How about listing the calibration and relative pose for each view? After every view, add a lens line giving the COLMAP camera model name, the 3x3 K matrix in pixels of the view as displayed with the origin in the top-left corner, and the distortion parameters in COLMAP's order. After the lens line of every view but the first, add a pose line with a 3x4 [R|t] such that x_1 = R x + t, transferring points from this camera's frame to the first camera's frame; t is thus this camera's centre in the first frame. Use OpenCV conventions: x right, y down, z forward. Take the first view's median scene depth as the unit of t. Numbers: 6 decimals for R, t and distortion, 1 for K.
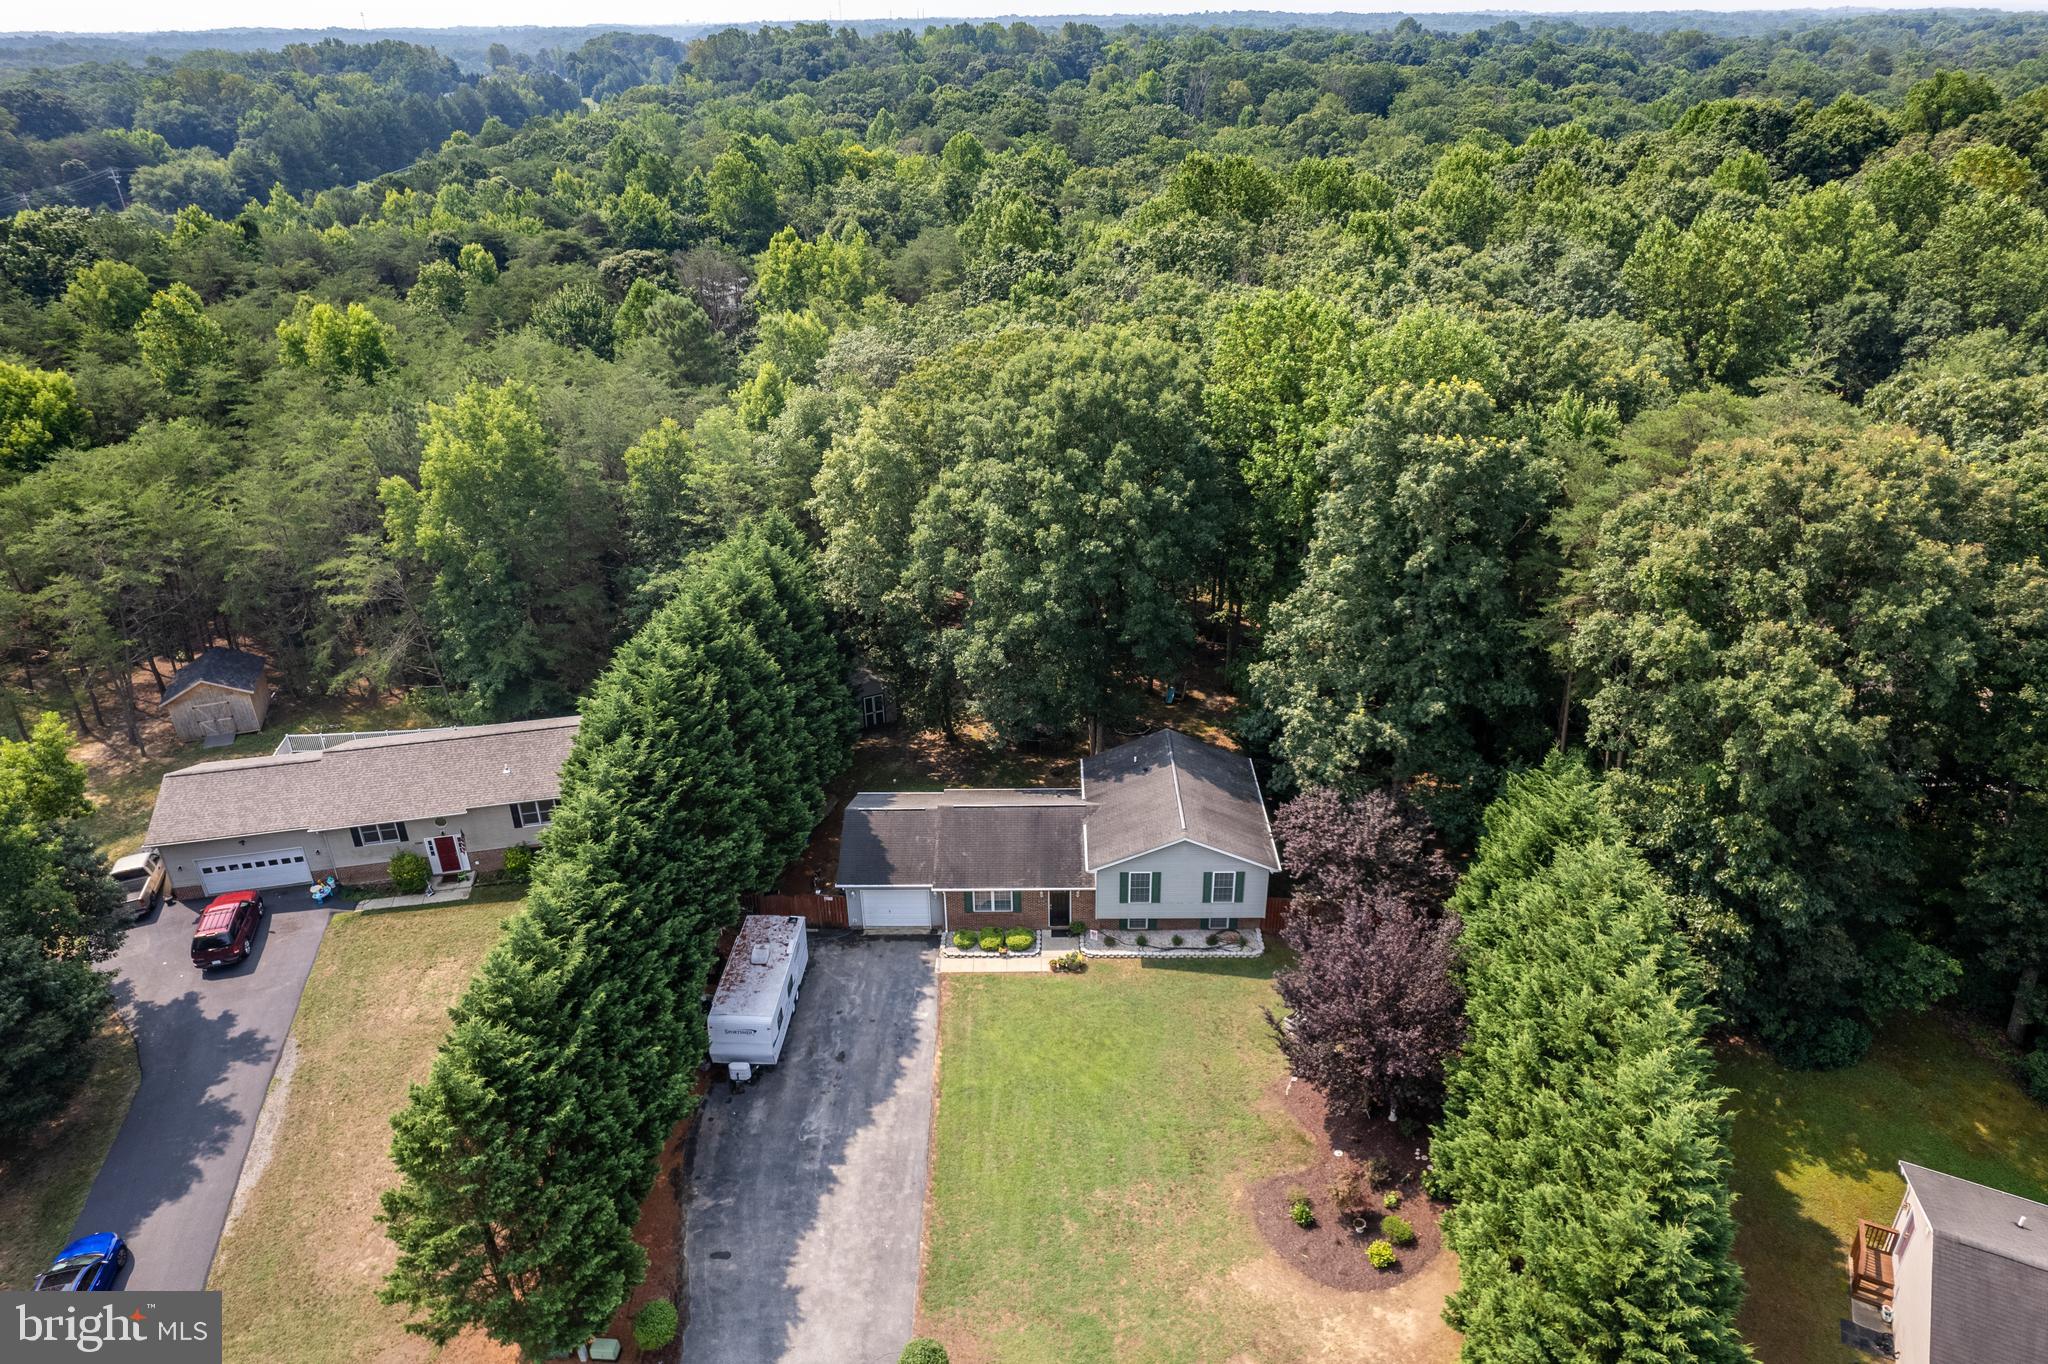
lens RADIAL K [[1292.1, 0, 1060.1], [0, 1292.1, 680.8], [0, 0, 1]] dist [-0.053662, -0.000929]
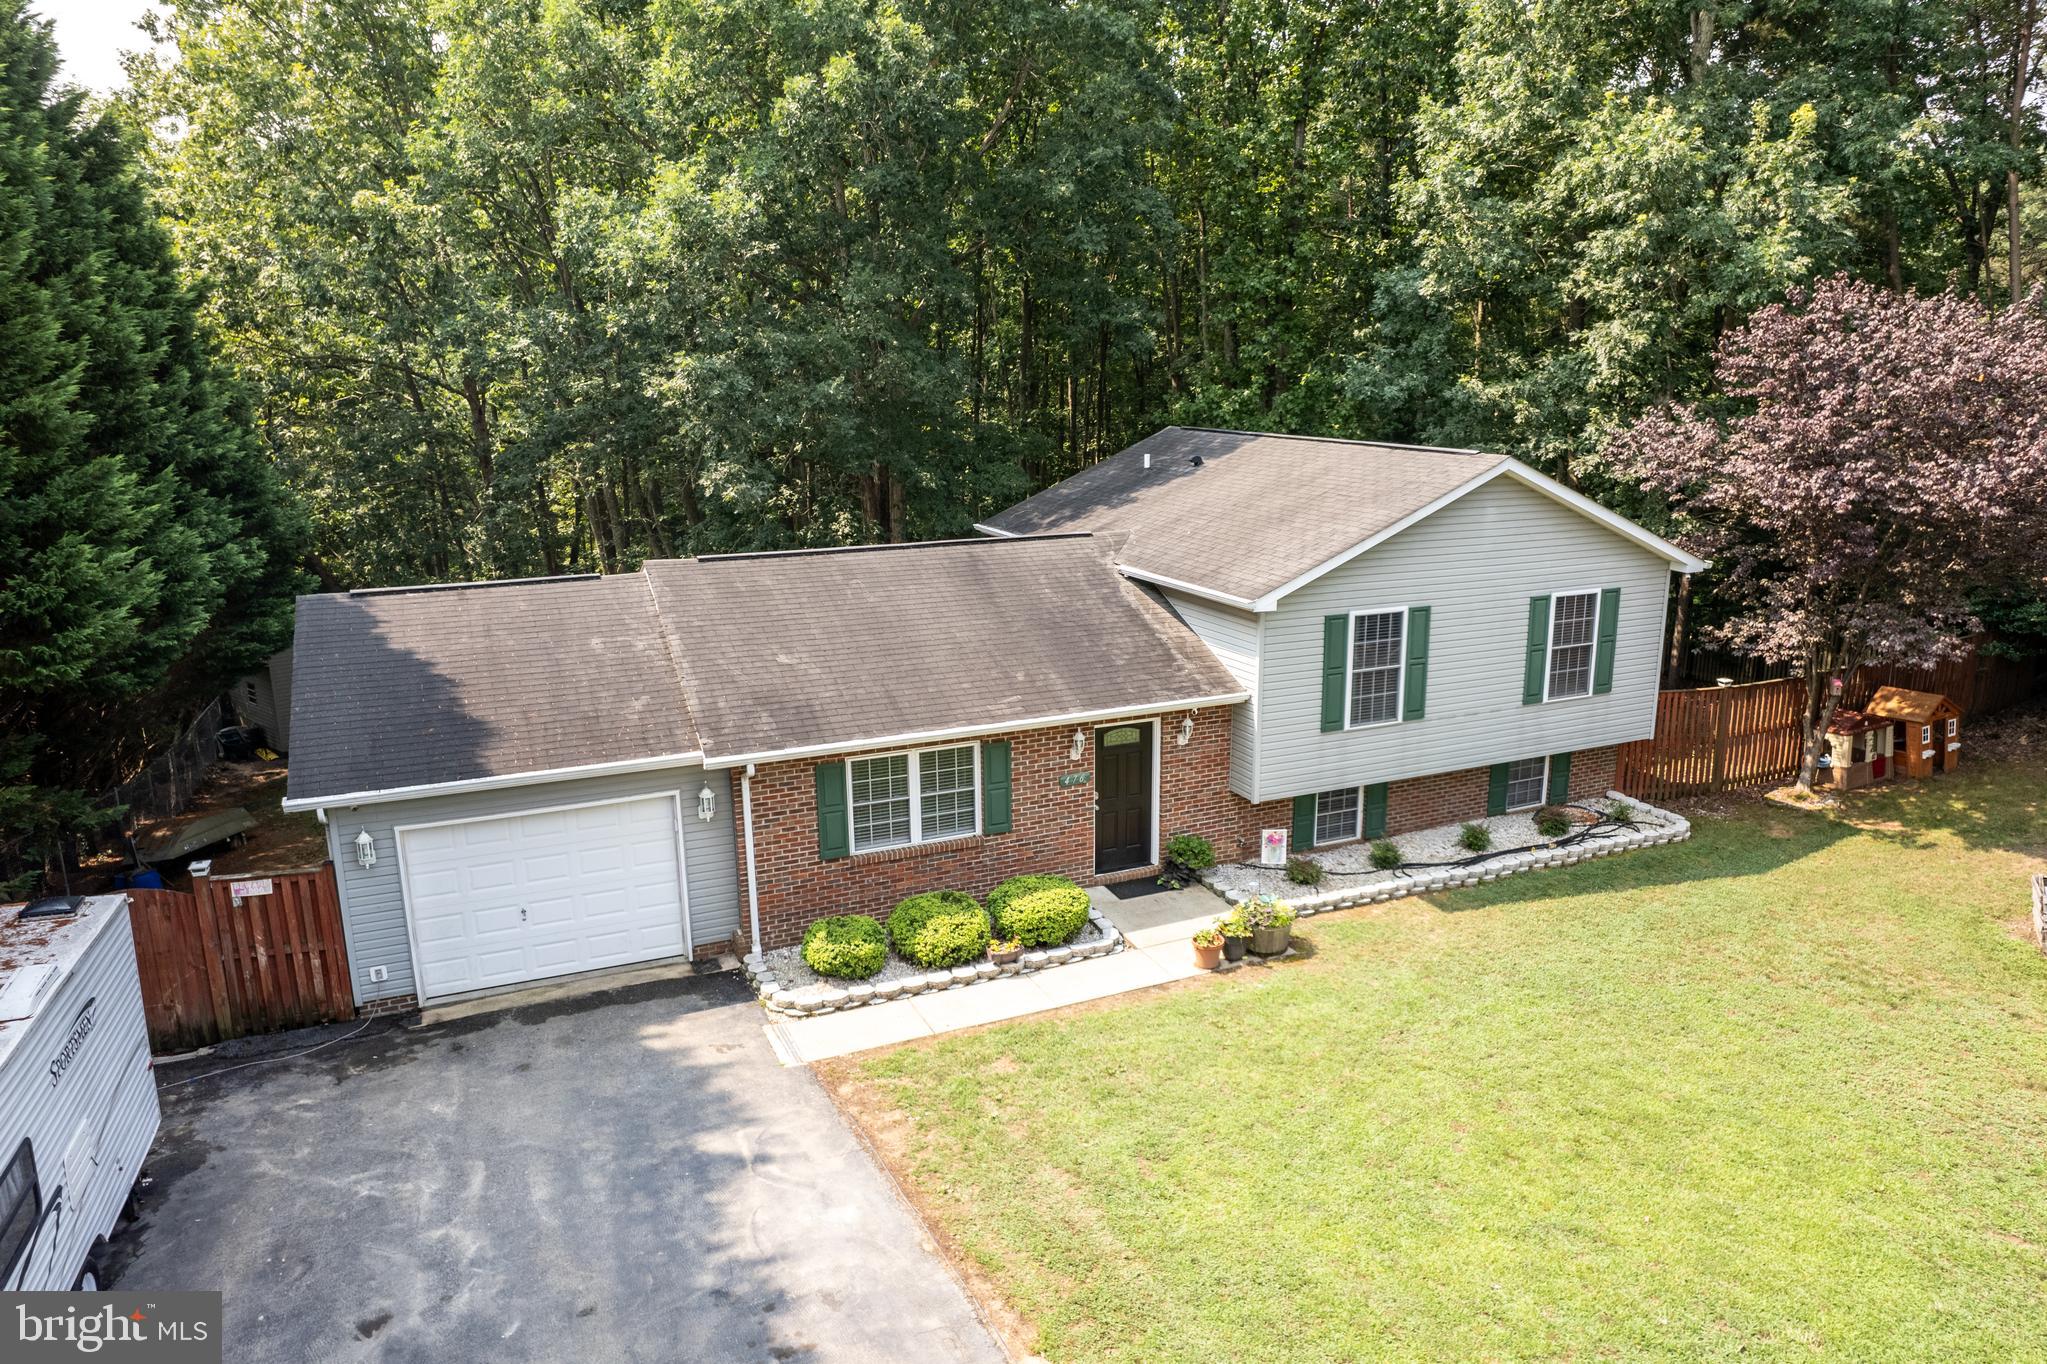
lens RADIAL K [[1345.3, 0, 1051.9], [0, 1345.3, 690.8], [0, 0, 1]] dist [-0.045498, 0.001668]
pose [[0.916034, -0.104122, 0.387350, -0.137458], [0.188679, 0.964059, -0.187059, 0.211042], [-0.353951, 0.244437, 0.902756, 0.730160]]
